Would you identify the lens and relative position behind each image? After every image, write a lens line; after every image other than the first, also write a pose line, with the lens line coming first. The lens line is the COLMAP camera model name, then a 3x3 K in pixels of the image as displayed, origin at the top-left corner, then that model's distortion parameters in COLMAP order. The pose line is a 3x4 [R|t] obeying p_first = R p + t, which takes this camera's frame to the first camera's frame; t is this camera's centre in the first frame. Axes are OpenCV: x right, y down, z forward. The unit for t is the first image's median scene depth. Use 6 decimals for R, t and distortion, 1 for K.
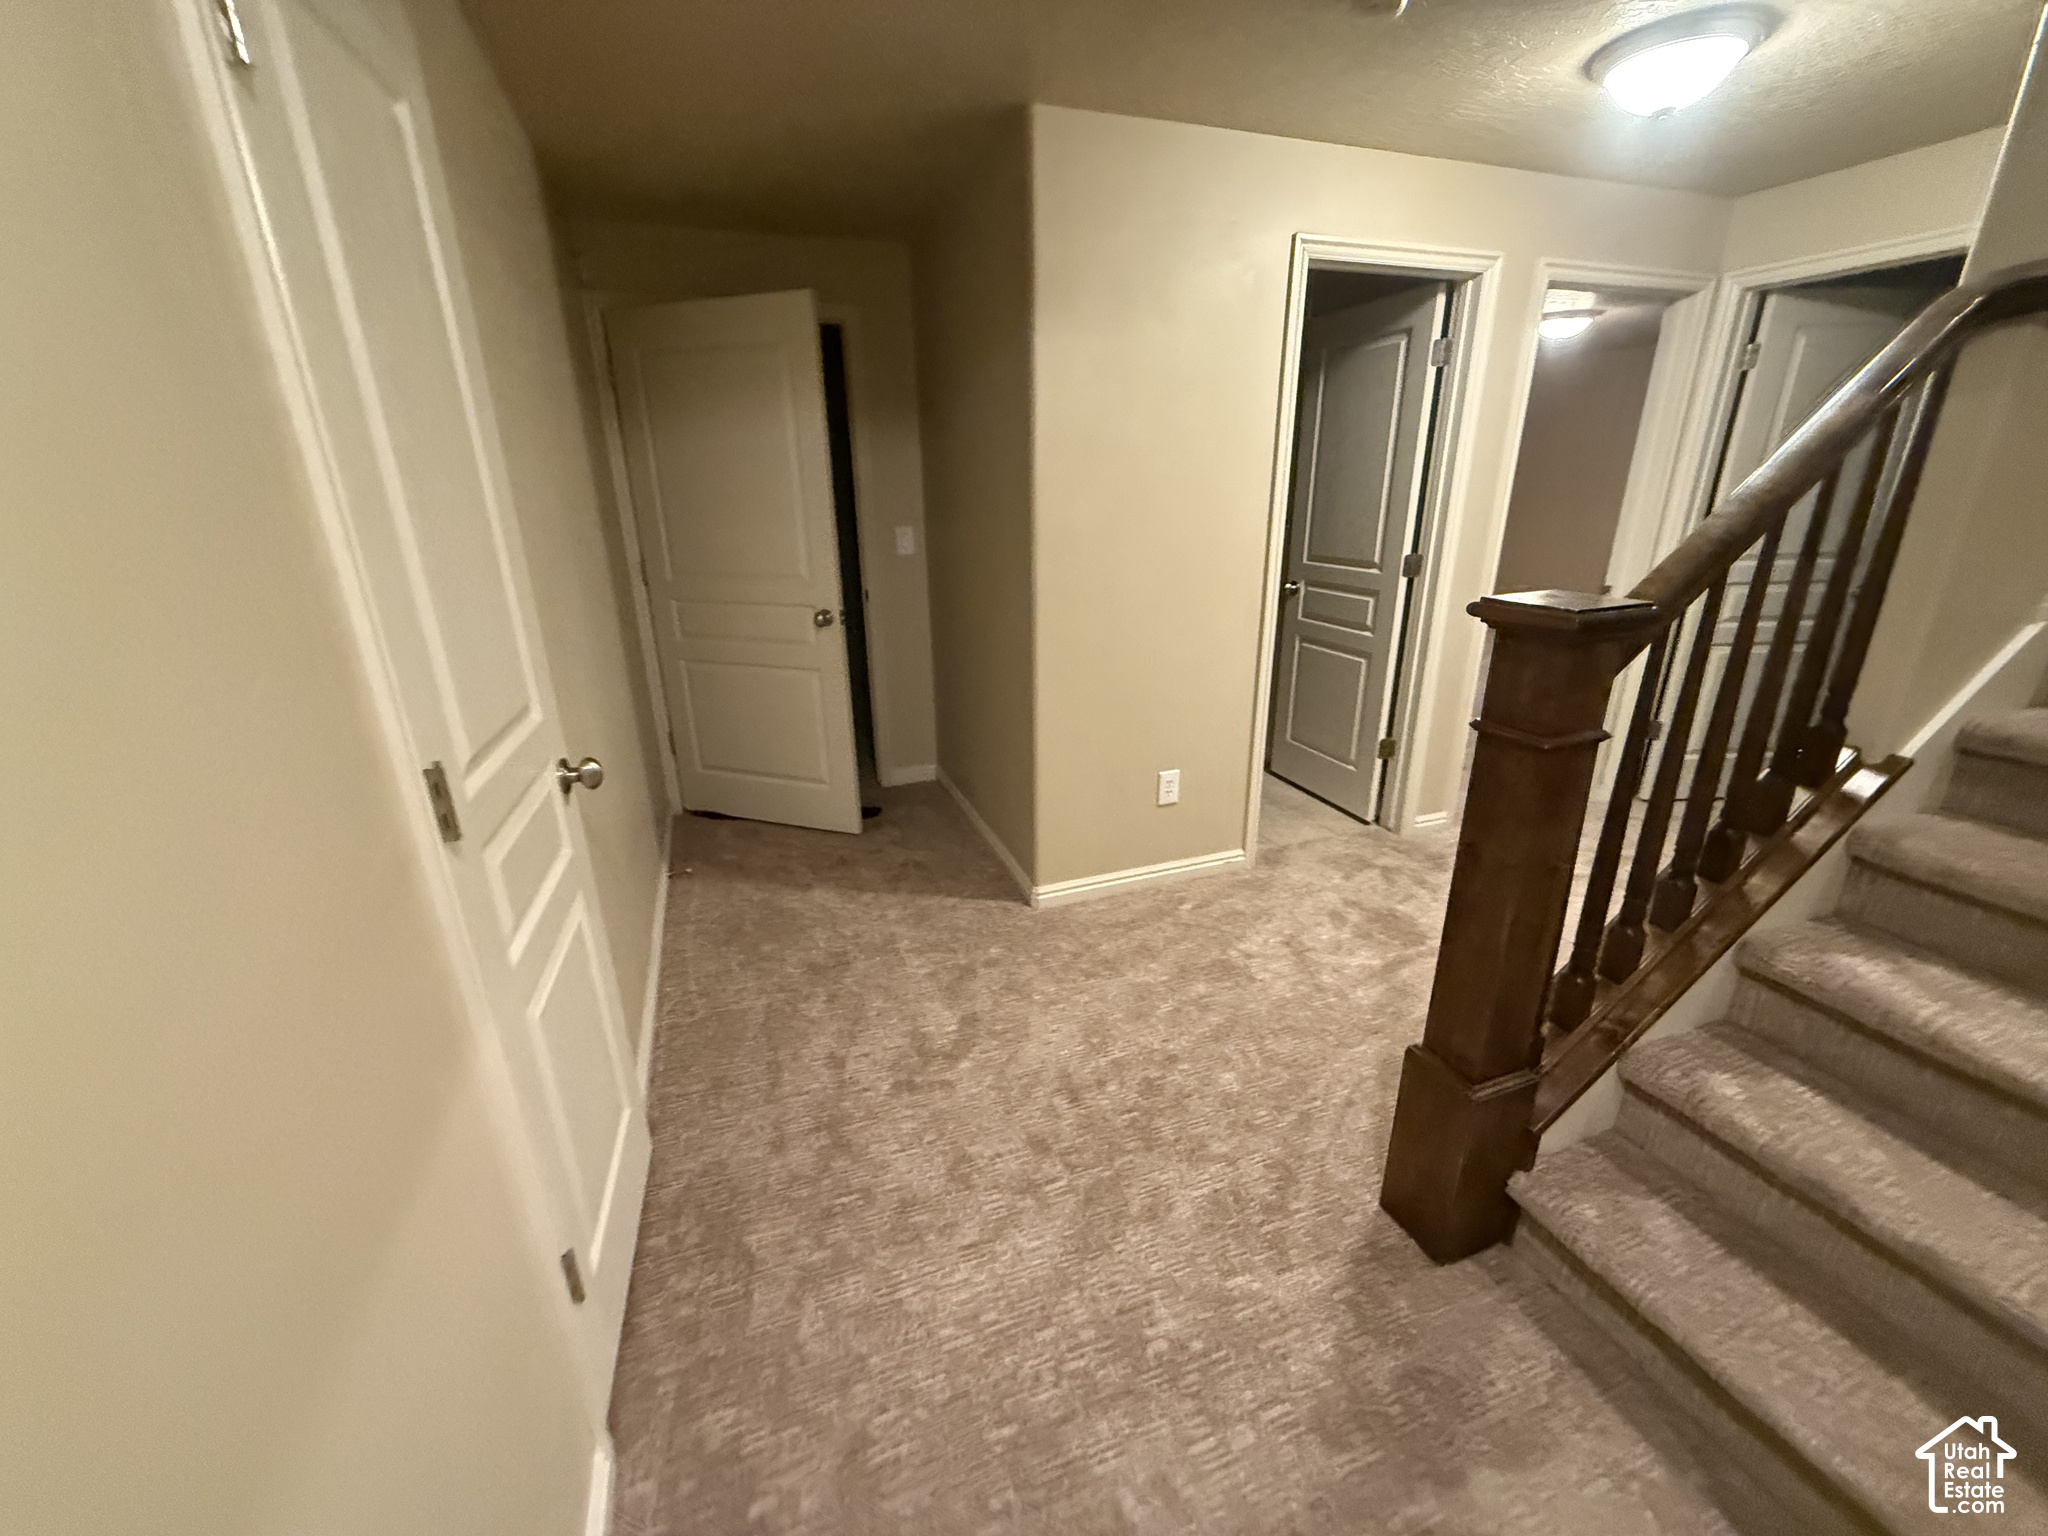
lens RADIAL K [[817.5, 0, 1023.0], [0, 817.5, 769.5], [0, 0, 1]] dist [0.002271, 0.000150]
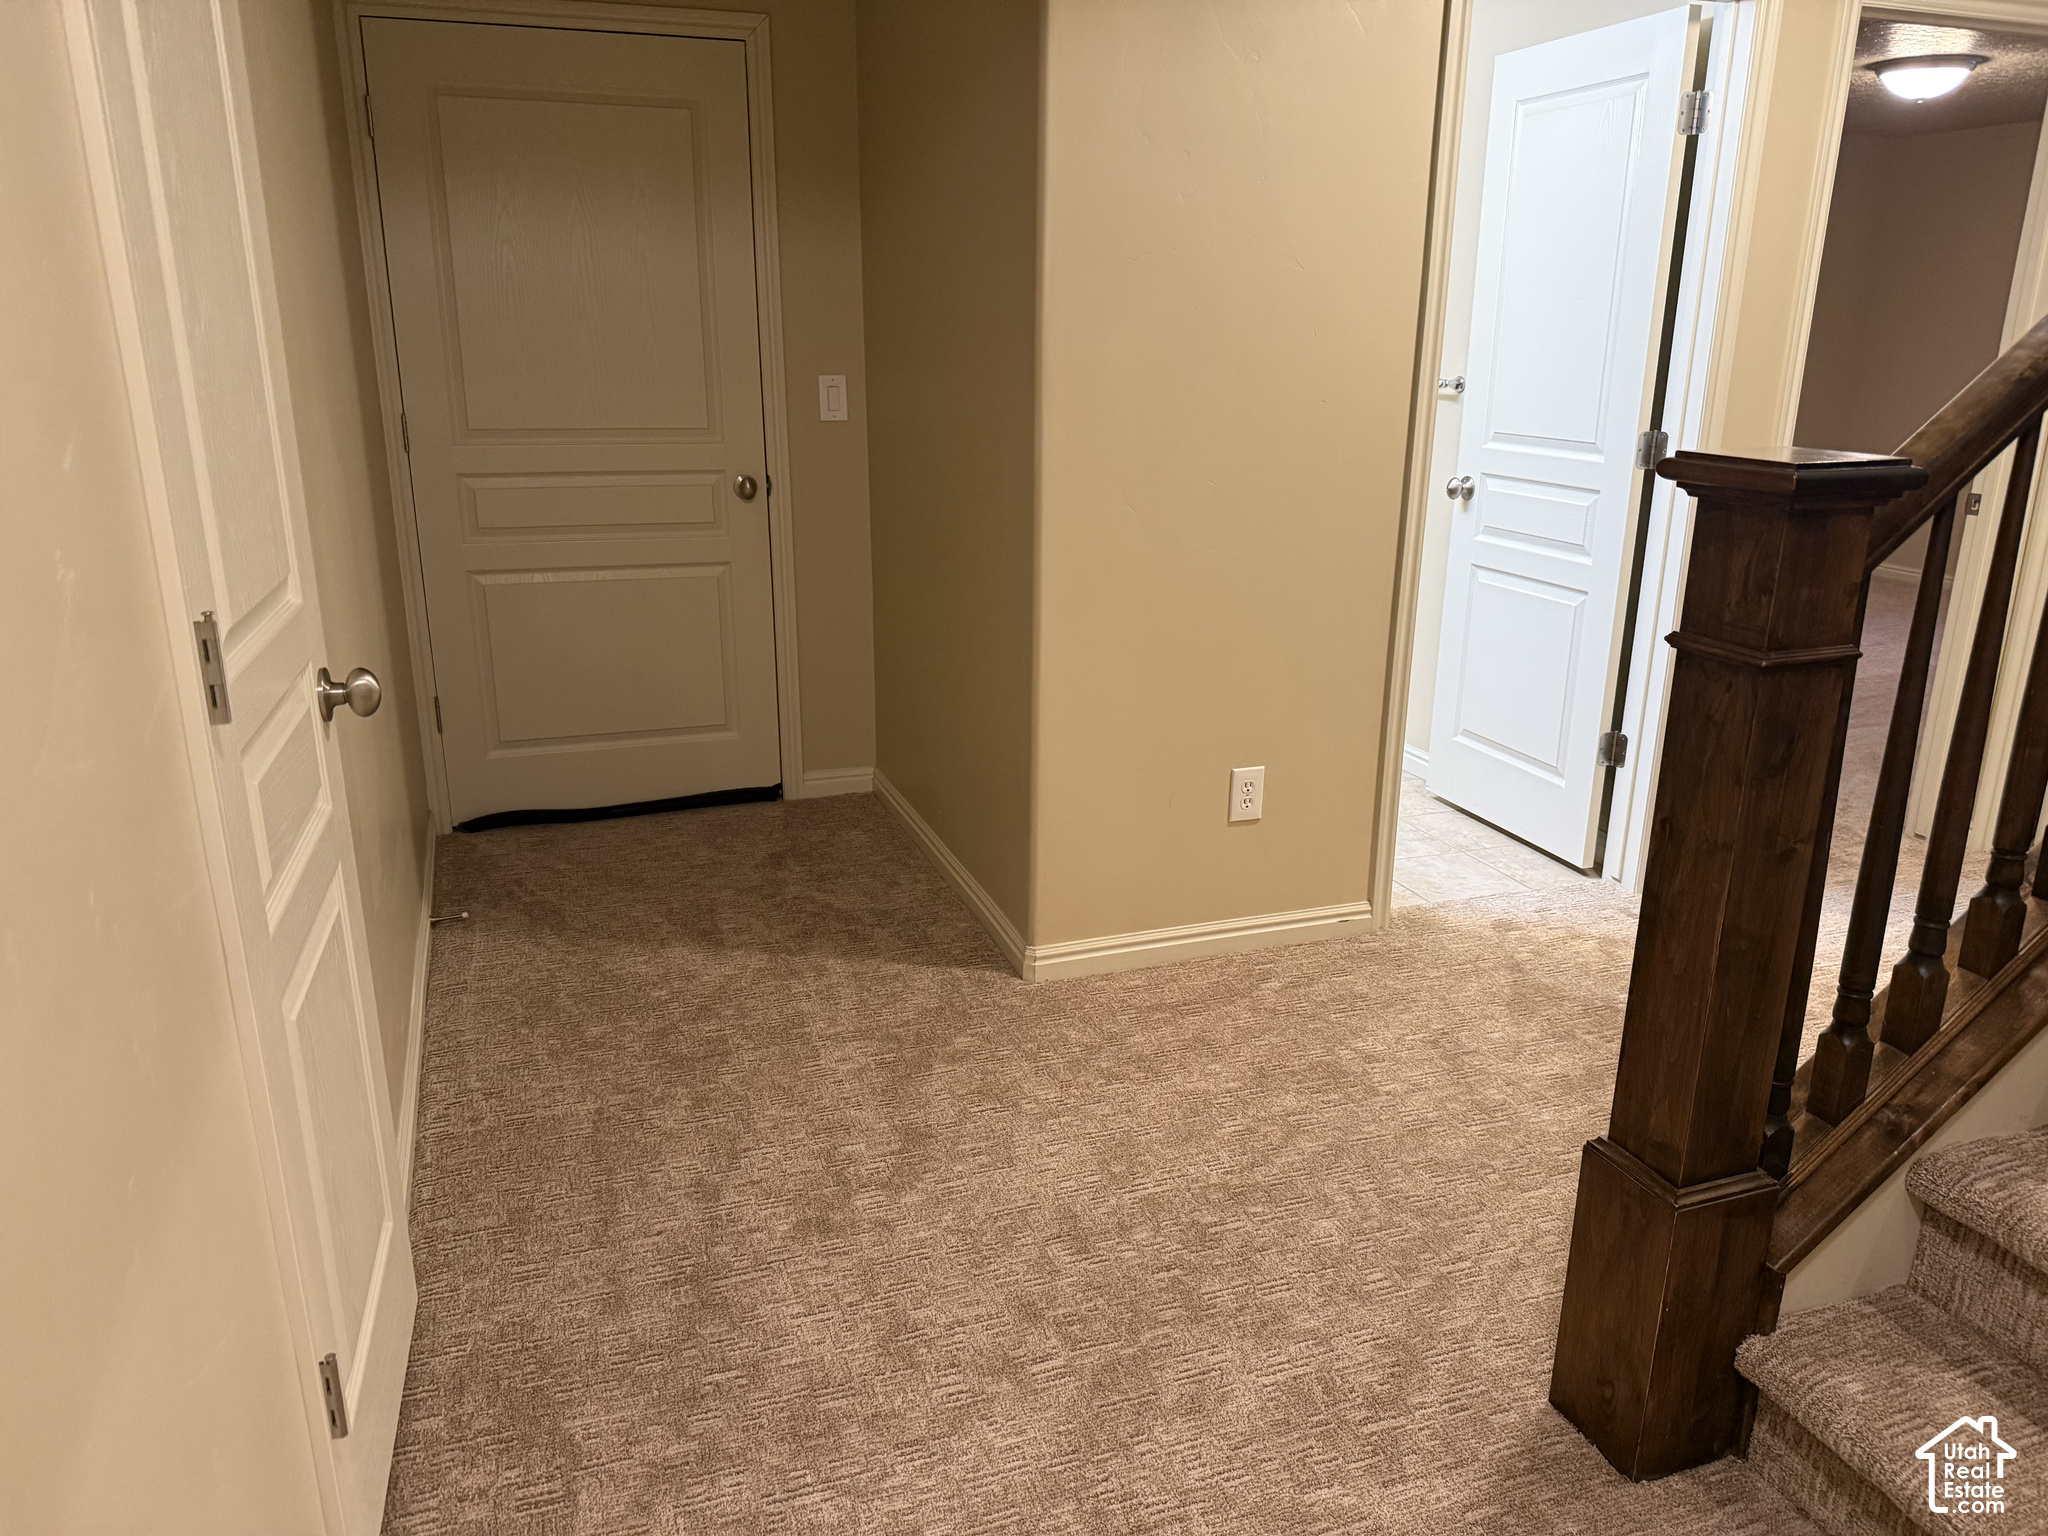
lens RADIAL K [[1437.7, 0, 1028.0], [0, 1437.7, 770.0], [0, 0, 1]] dist [0.084133, -0.109689]
pose [[0.999793, 0.019969, 0.003854, 0.010396], [-0.019793, 0.998949, -0.041336, 0.082919], [-0.004676, 0.041251, 0.999138, -0.150129]]
